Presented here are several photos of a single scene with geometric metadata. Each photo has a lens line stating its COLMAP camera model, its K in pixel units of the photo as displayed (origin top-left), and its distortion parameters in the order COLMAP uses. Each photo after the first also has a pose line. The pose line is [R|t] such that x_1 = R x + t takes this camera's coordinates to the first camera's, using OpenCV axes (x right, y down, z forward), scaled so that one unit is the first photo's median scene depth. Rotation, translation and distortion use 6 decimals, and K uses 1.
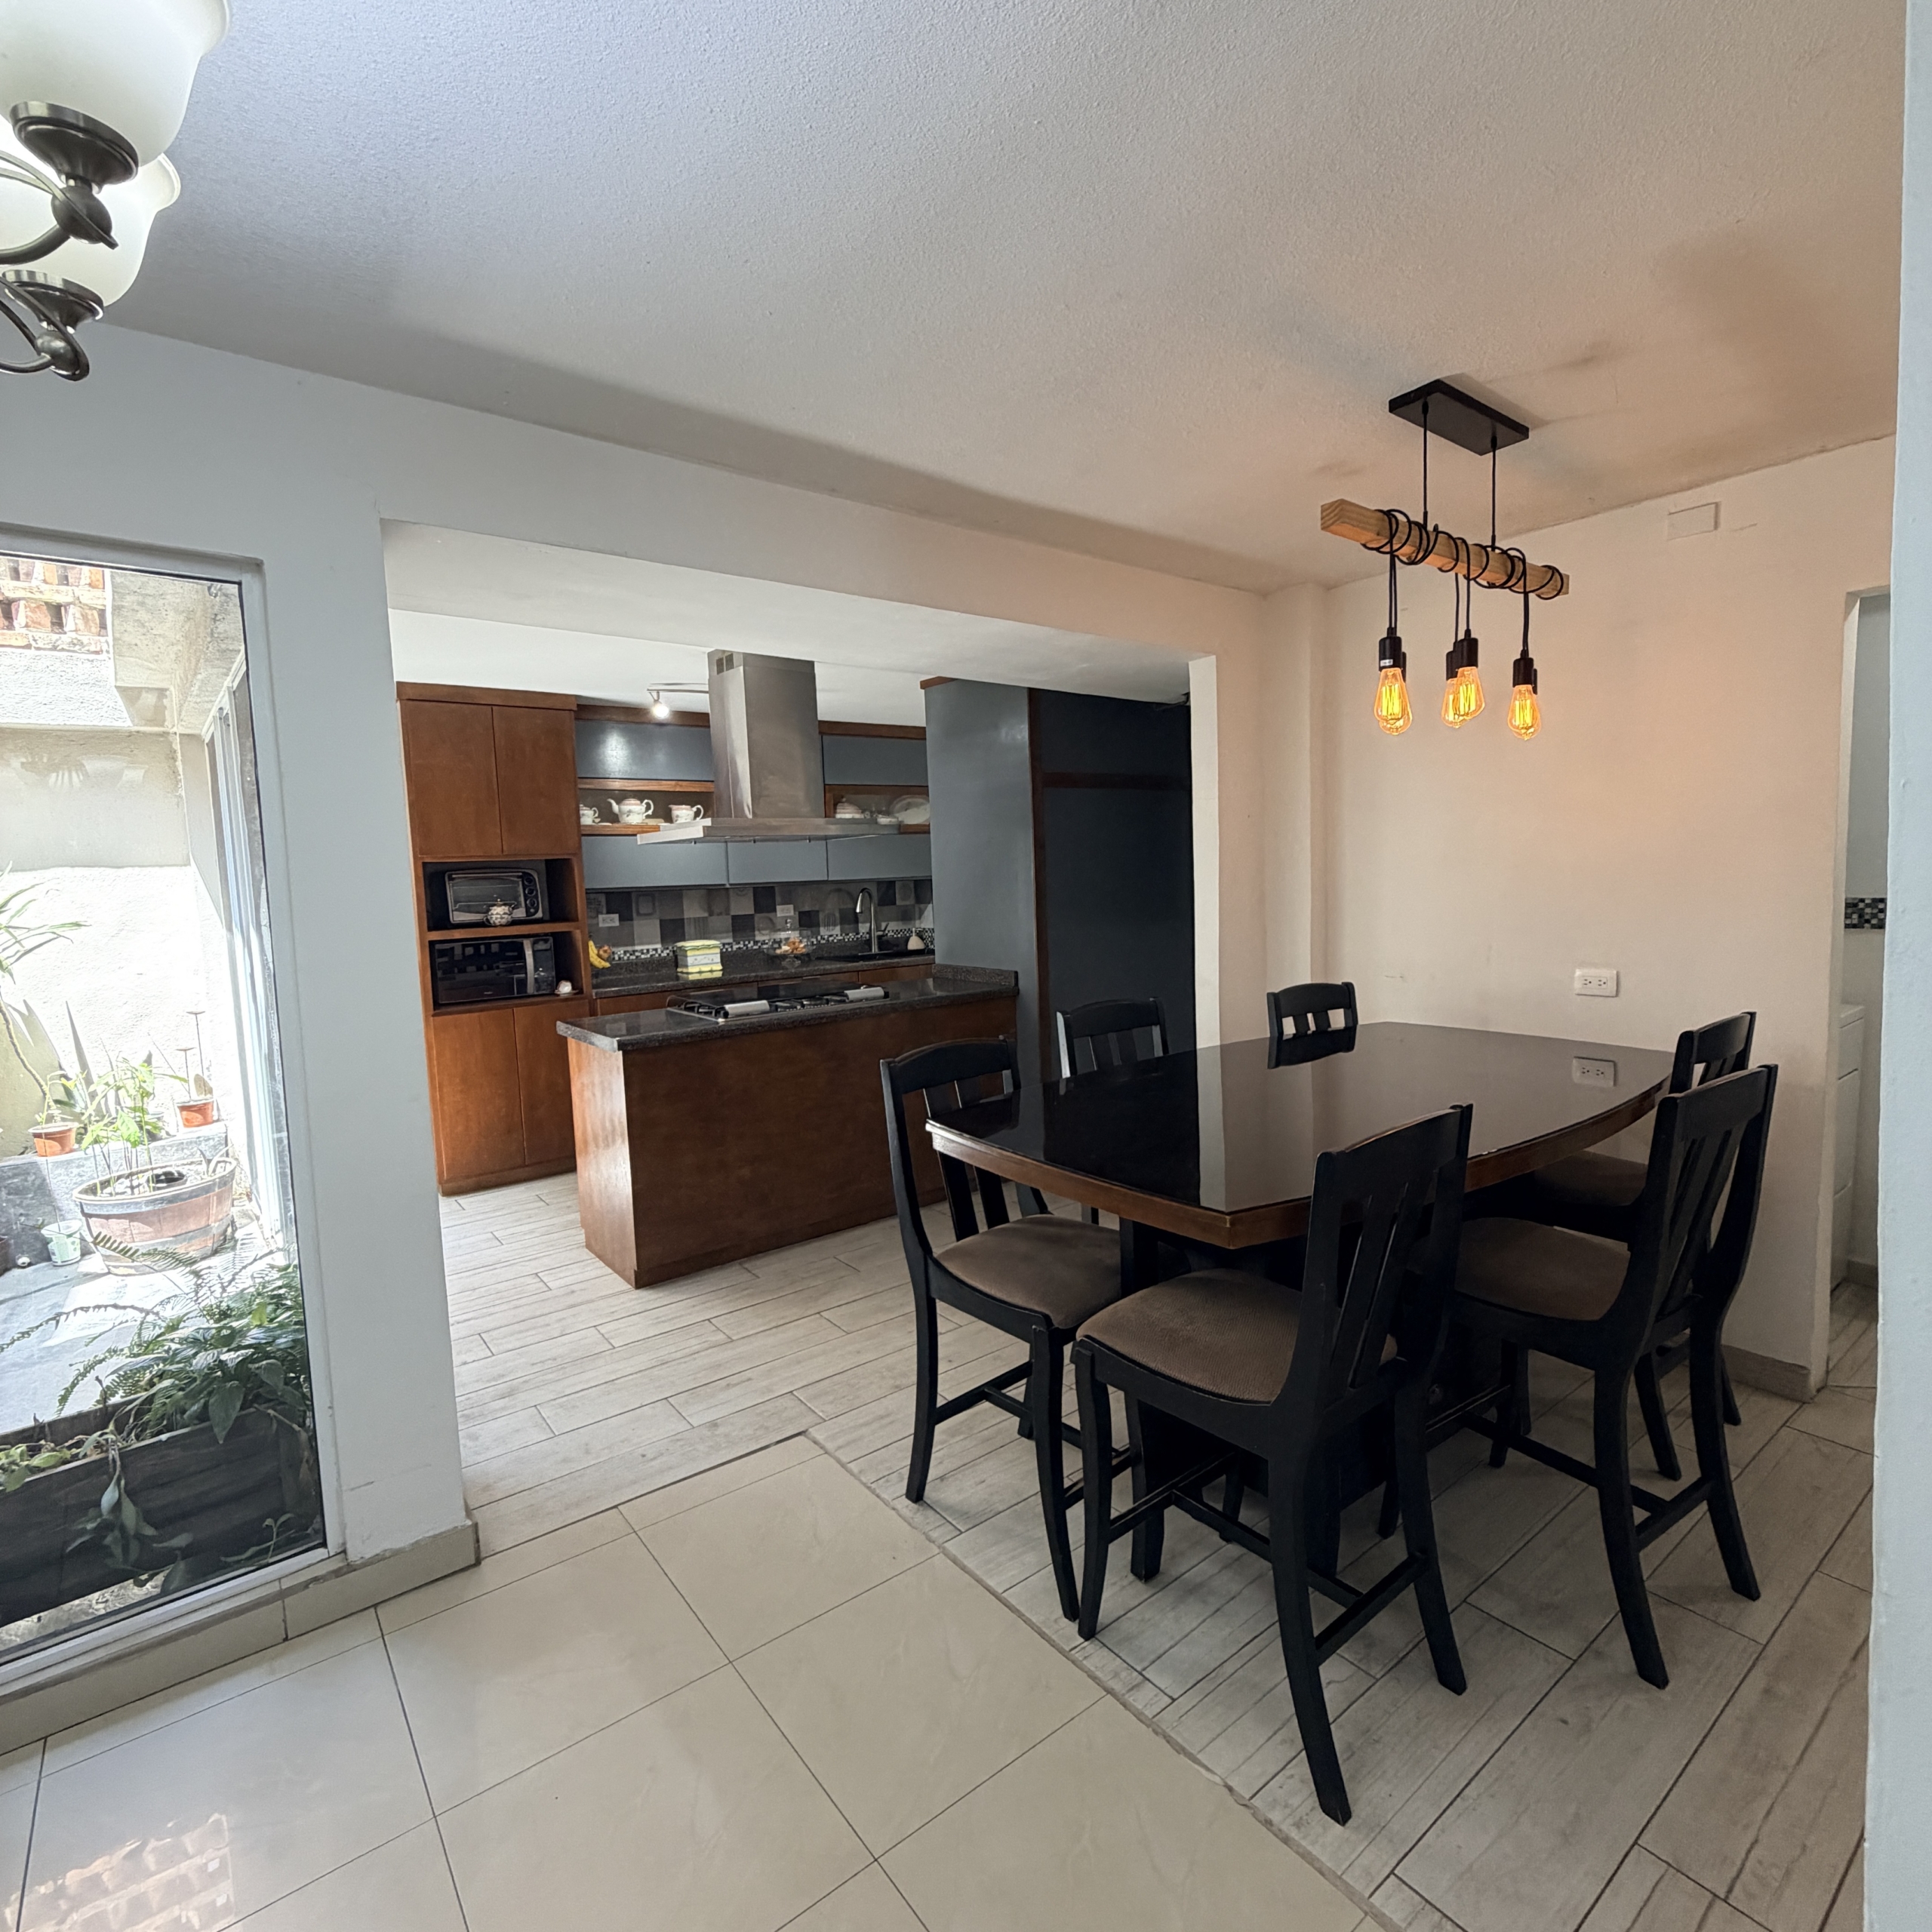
lens RADIAL K [[1022.9, 0, 962.0], [0, 1022.9, 962.7], [0, 0, 1]] dist [-0.003979, 0.002208]
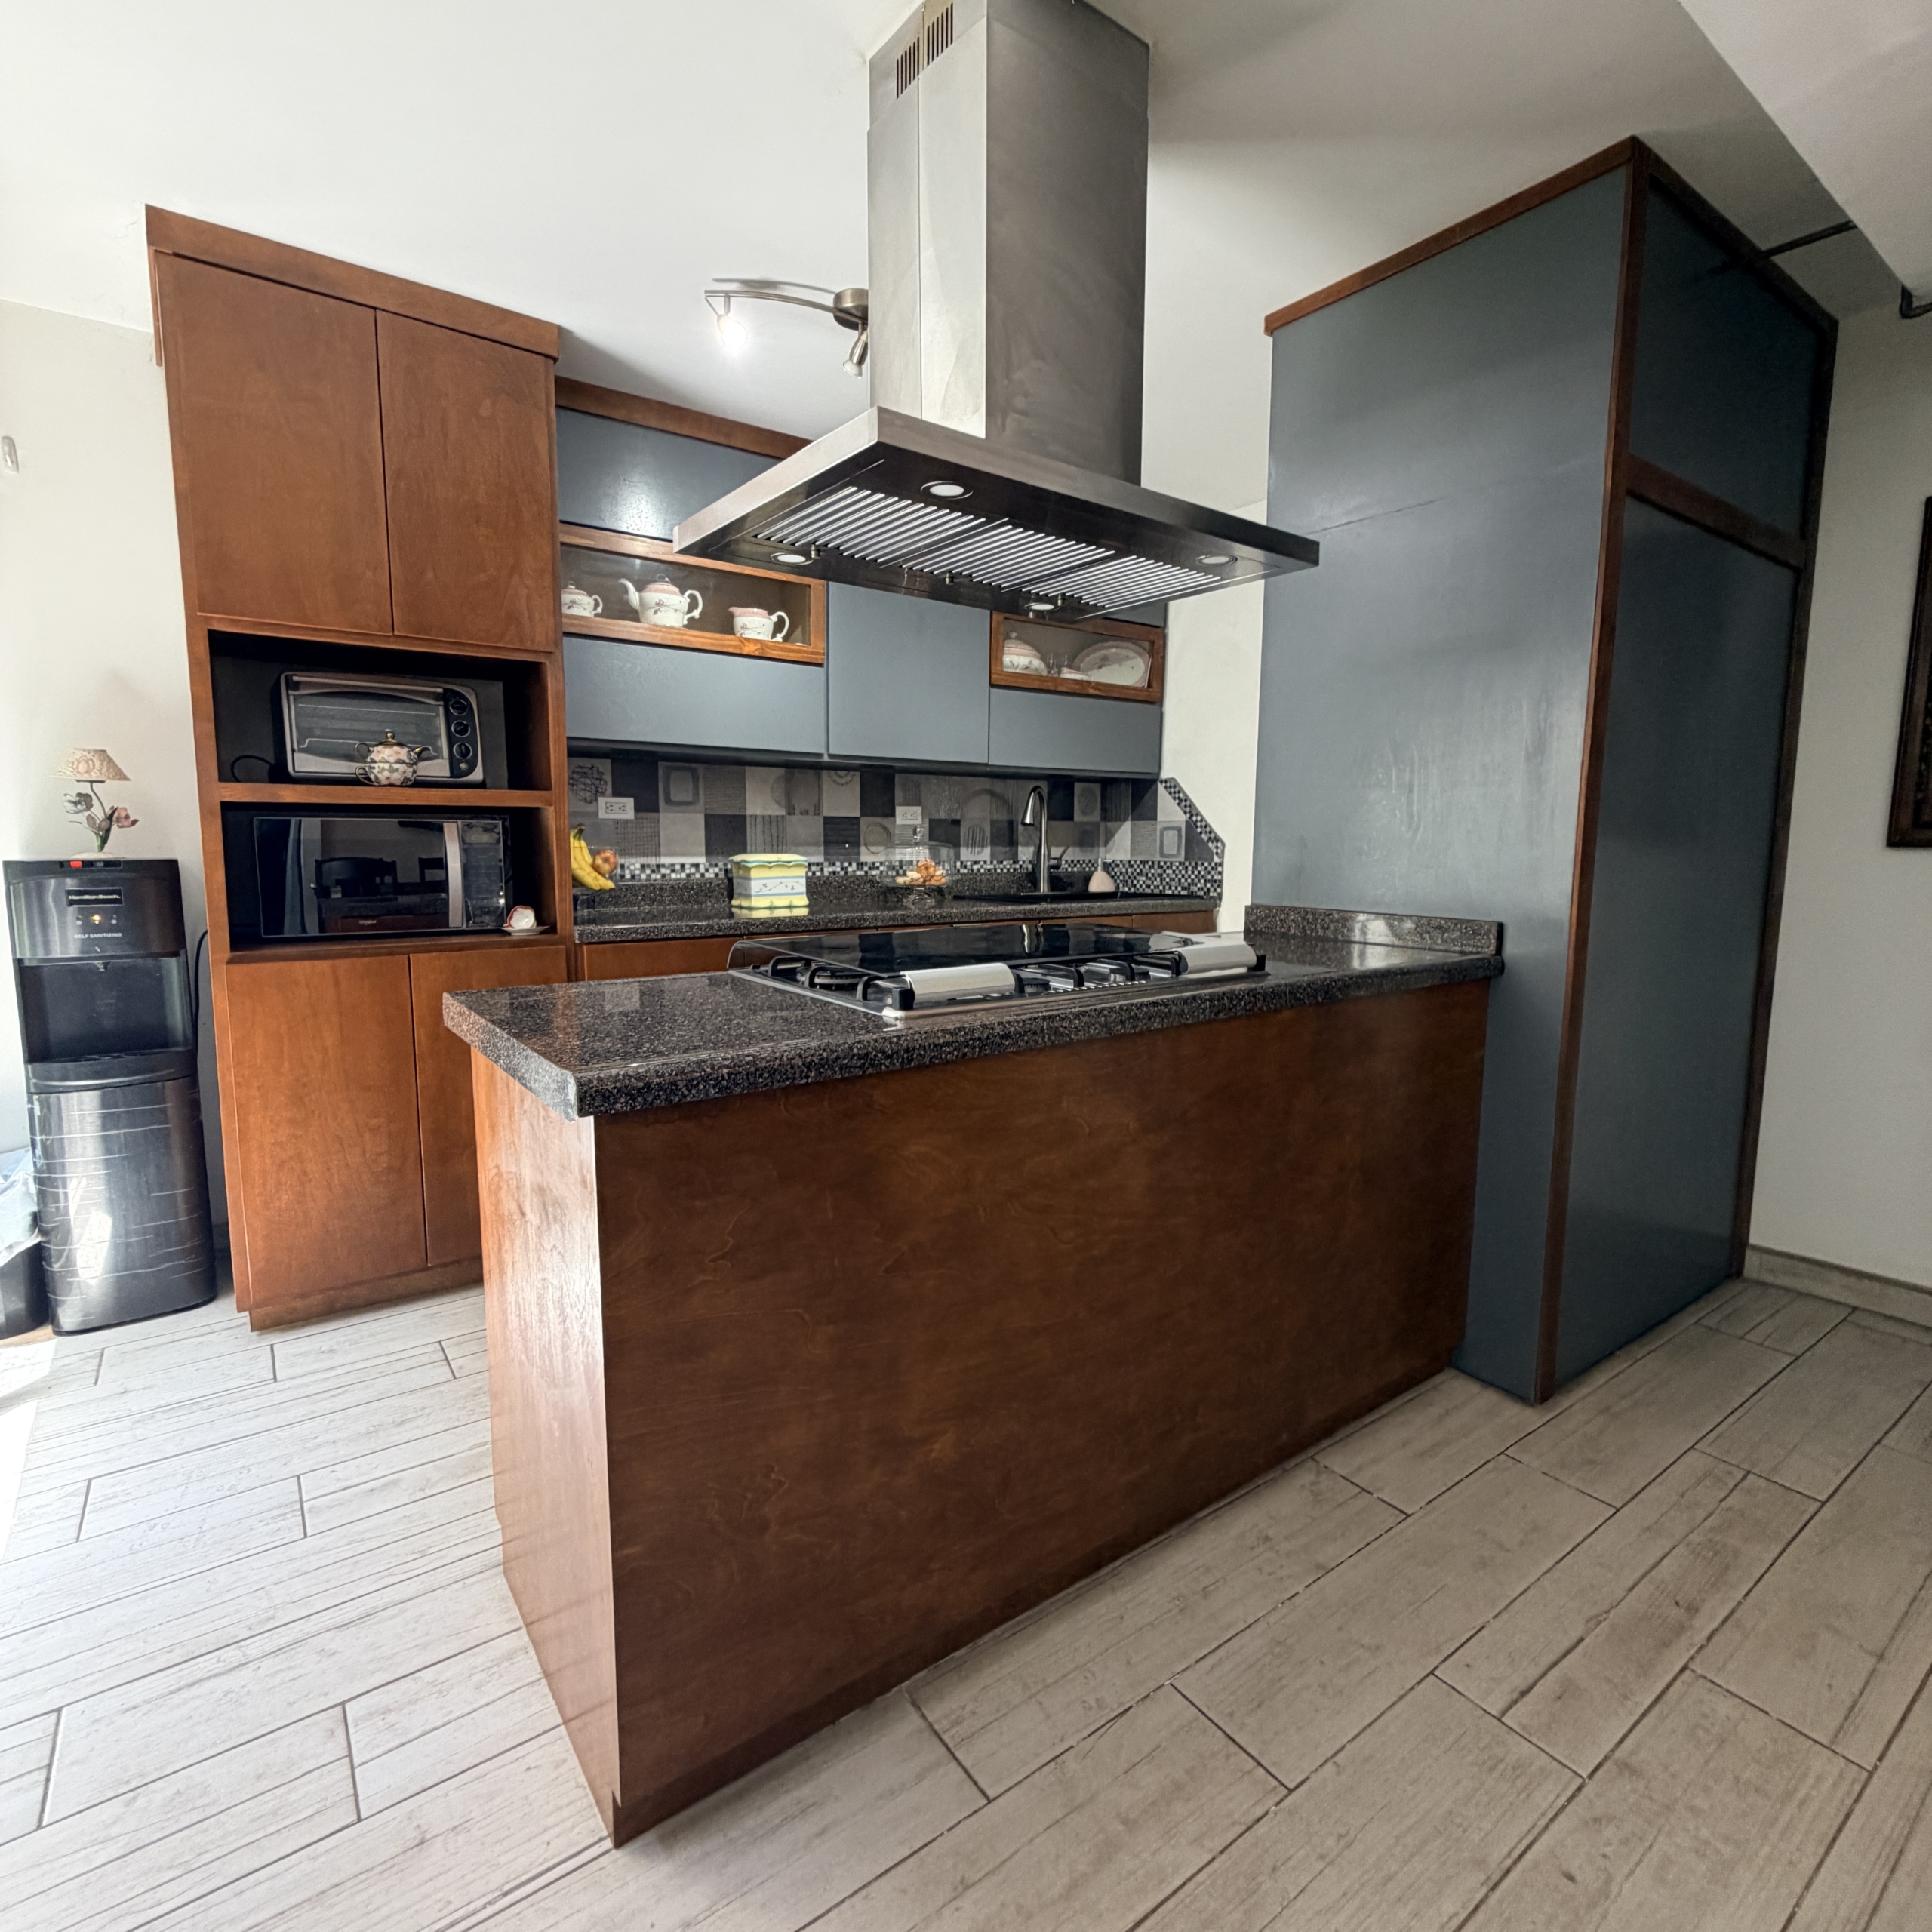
lens RADIAL K [[1022.9, 0, 961.3], [0, 1022.9, 966.8], [0, 0, 1]] dist [-0.003979, 0.002208]
pose [[0.998618, 0.046139, -0.025146, -0.144496], [-0.045254, 0.998373, 0.034697, 0.019057], [0.026706, -0.033511, 0.999081, 0.462756]]
